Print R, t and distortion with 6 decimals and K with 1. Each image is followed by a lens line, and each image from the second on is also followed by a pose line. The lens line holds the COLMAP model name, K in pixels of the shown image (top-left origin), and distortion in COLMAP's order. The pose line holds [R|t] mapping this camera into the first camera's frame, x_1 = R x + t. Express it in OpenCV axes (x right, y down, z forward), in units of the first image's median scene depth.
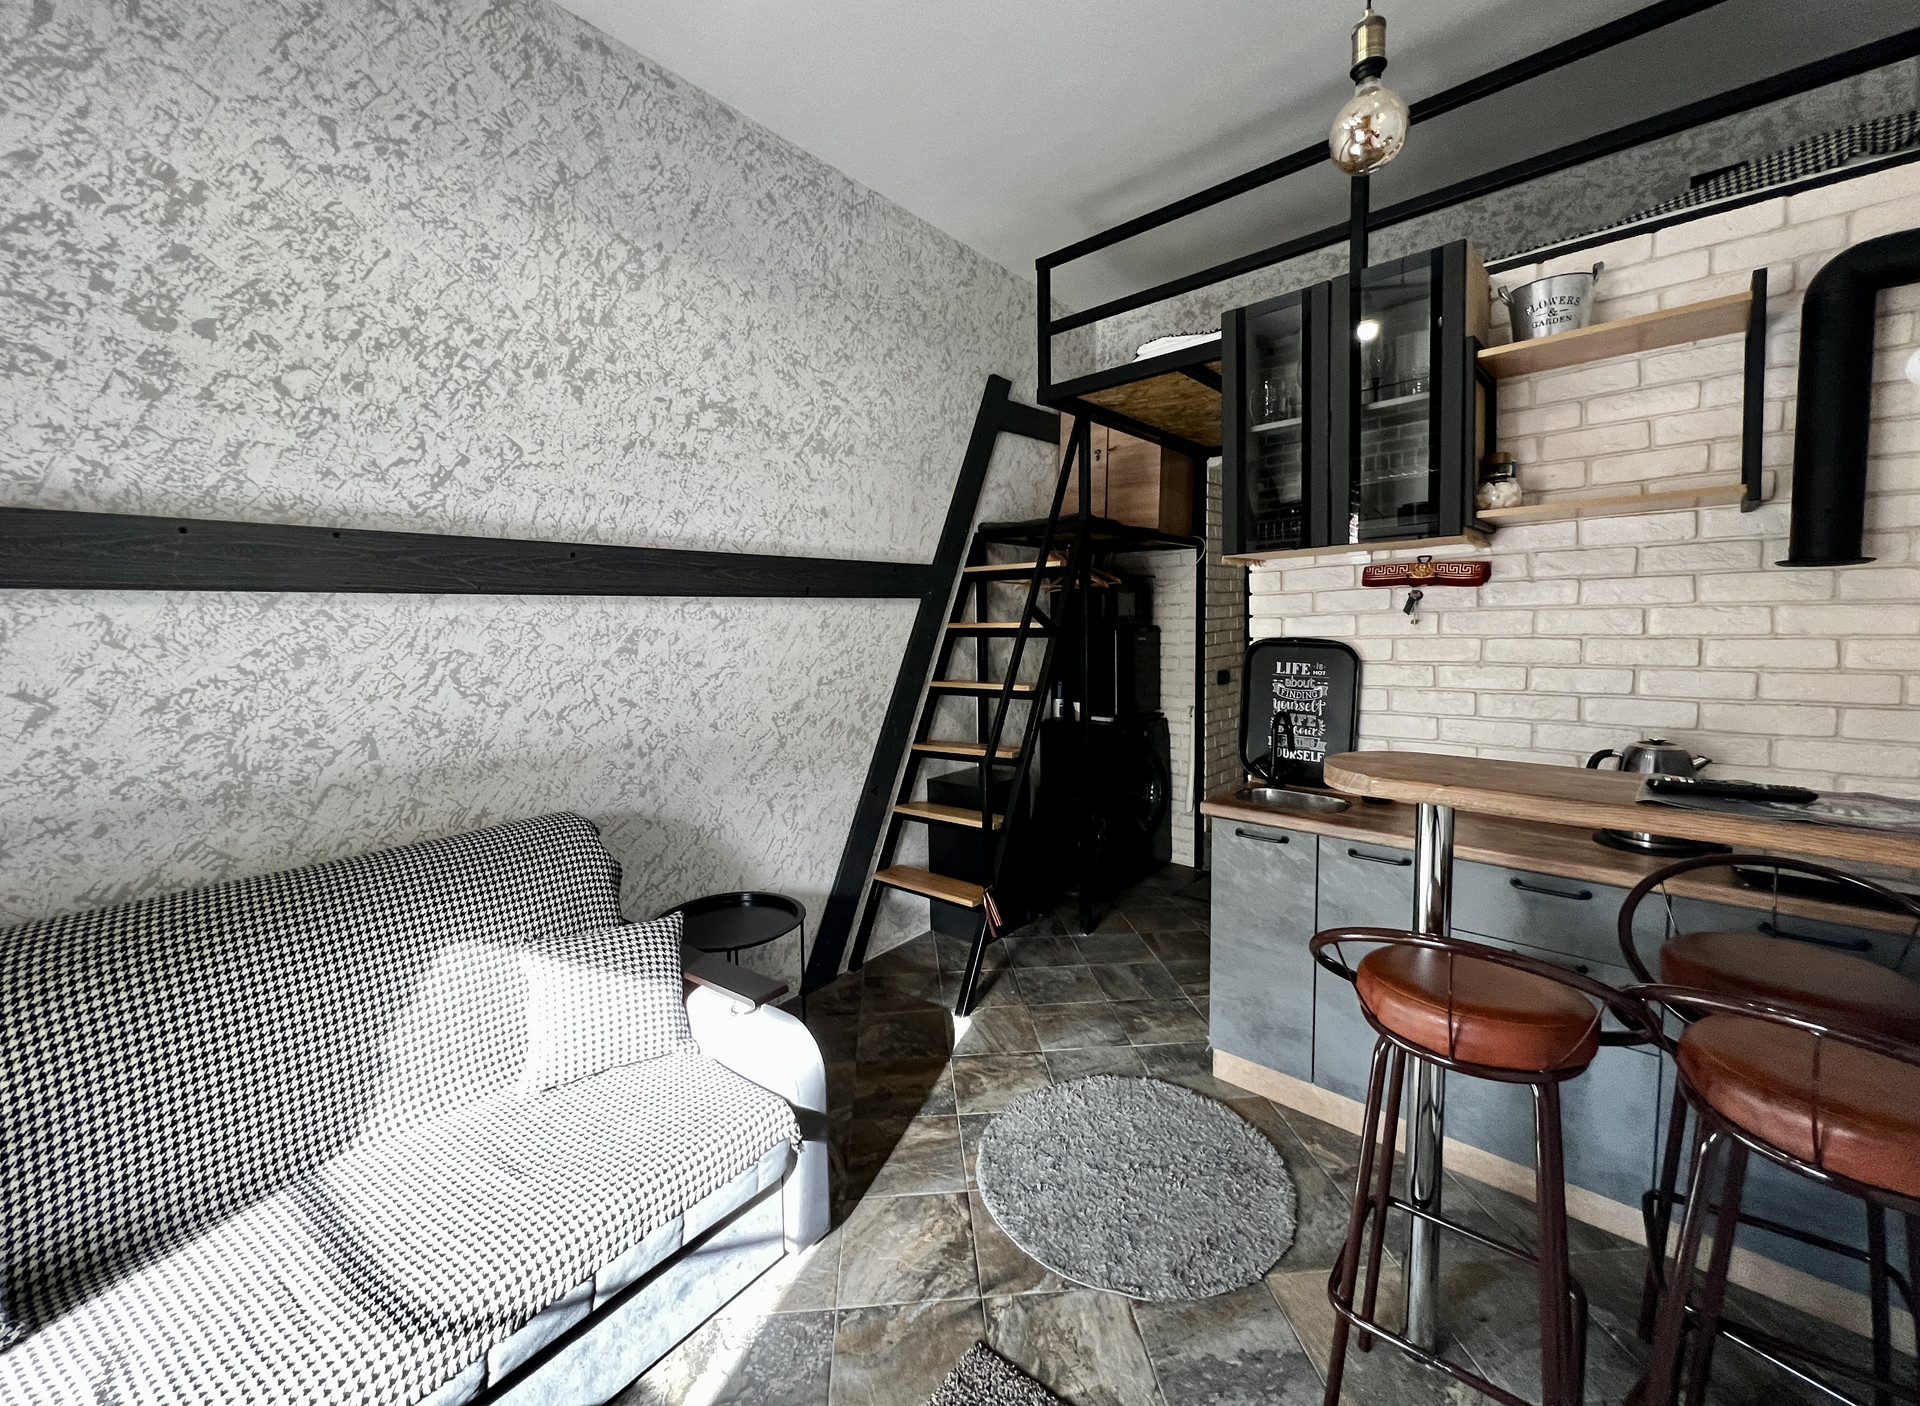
lens RADIAL K [[774.6, 0, 944.7], [0, 774.6, 679.2], [0, 0, 1]] dist [-0.001245, -0.000118]
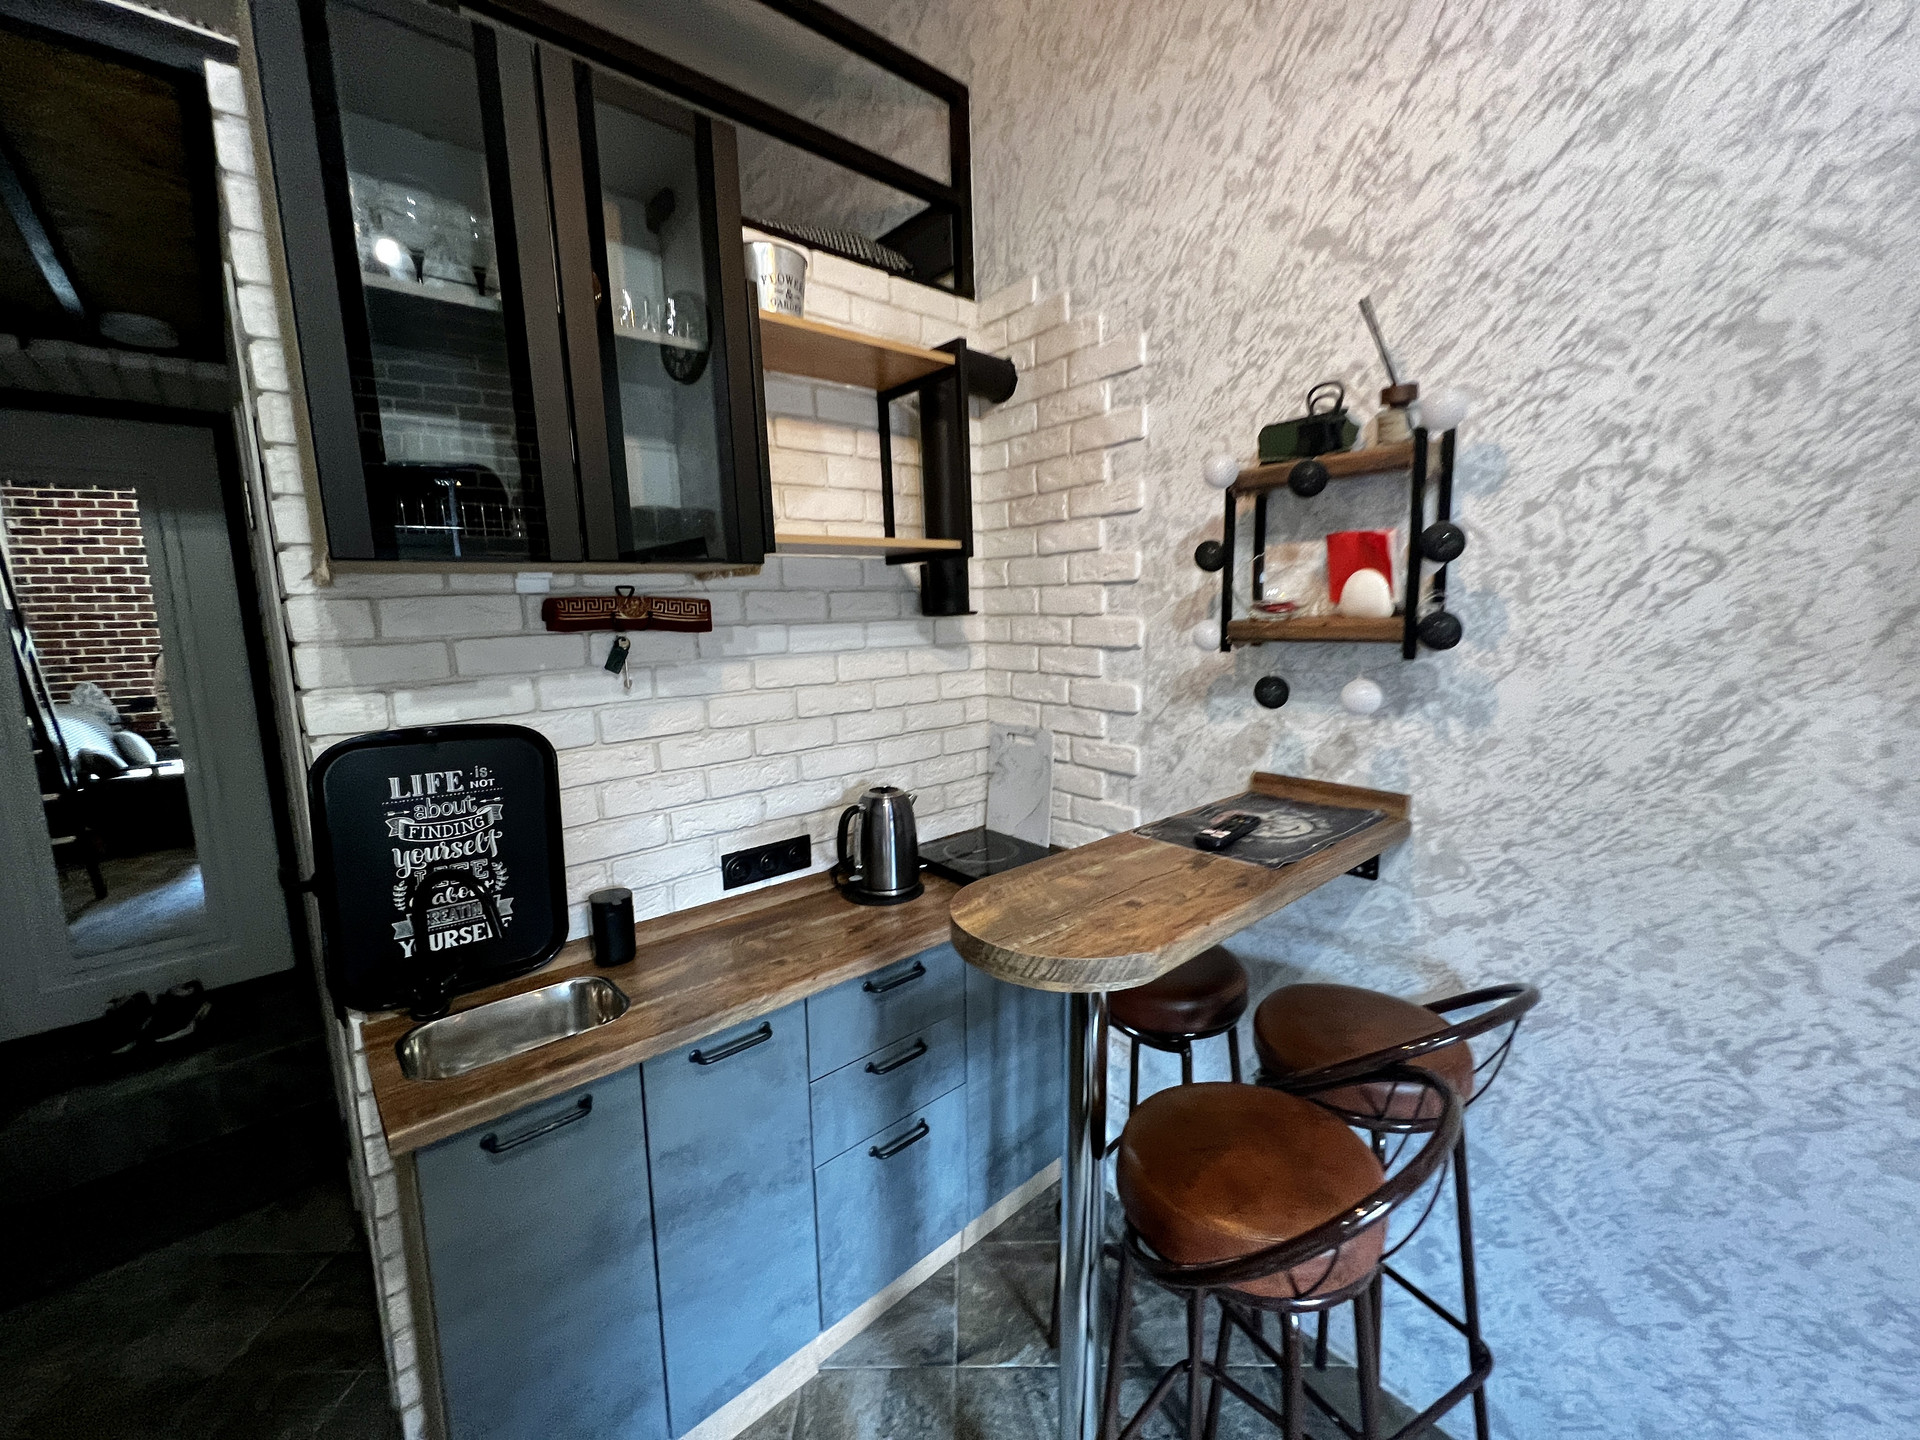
lens RADIAL K [[767.5, 0, 956.6], [0, 767.5, 721.0], [0, 0, 1]] dist [-0.000212, -0.000125]
pose [[0.084447, -0.122769, 0.988836, -0.030868], [0.099503, 0.988459, 0.114225, -0.074049], [-0.991447, 0.088746, 0.095688, 0.538542]]
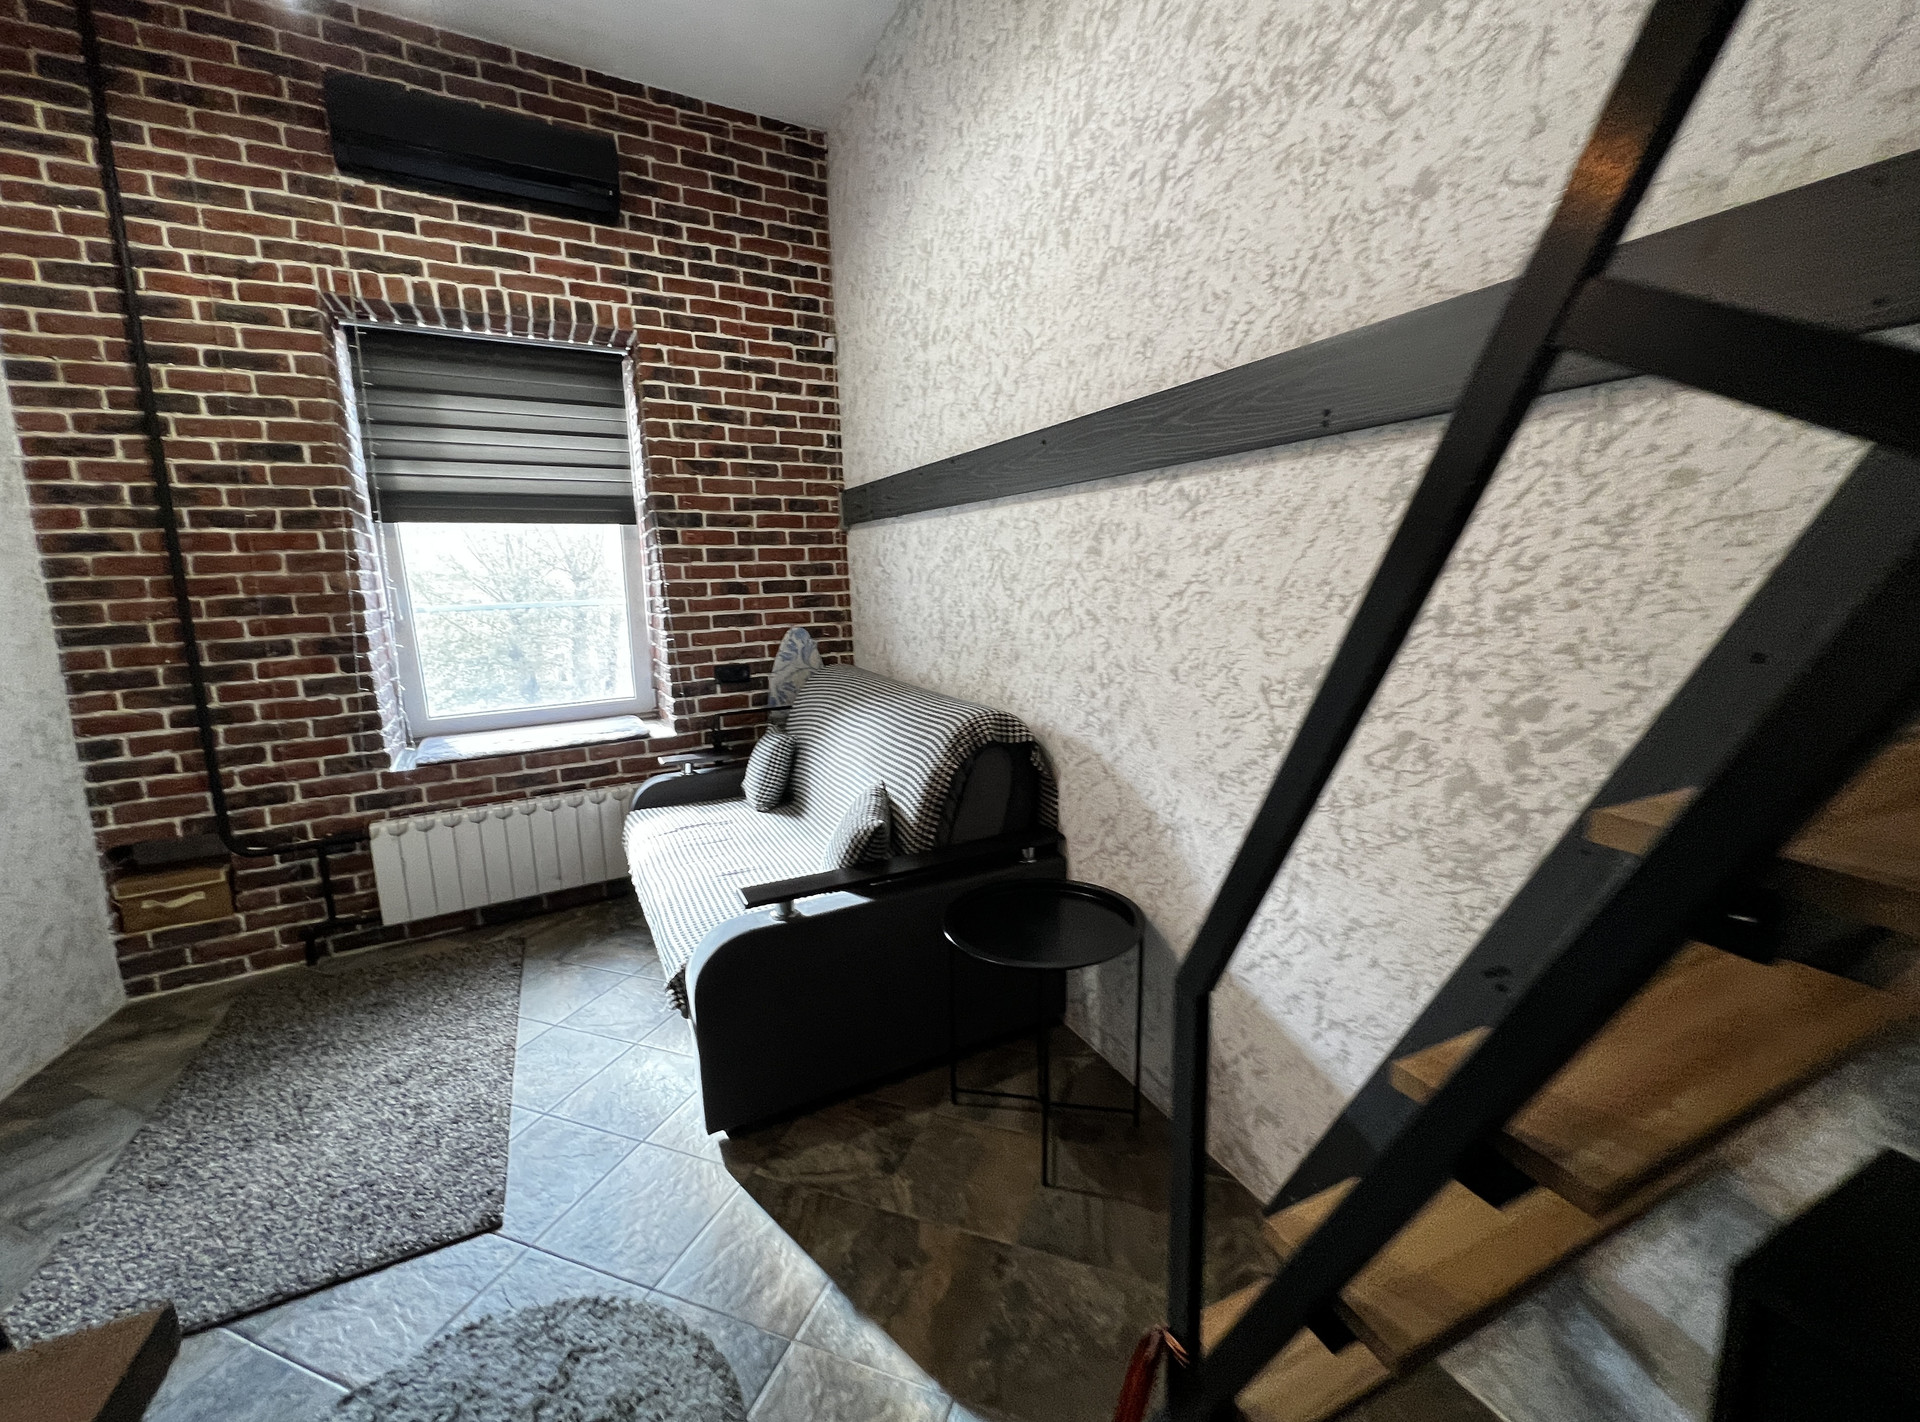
lens RADIAL K [[795.7, 0, 987.6], [0, 795.7, 696.0], [0, 0, 1]] dist [-0.001640, -0.000085]
pose [[-0.395849, 0.177417, -0.901014, 0.356008], [-0.036889, 0.977296, 0.208644, -0.051792], [0.917575, 0.115829, -0.380317, 1.098390]]
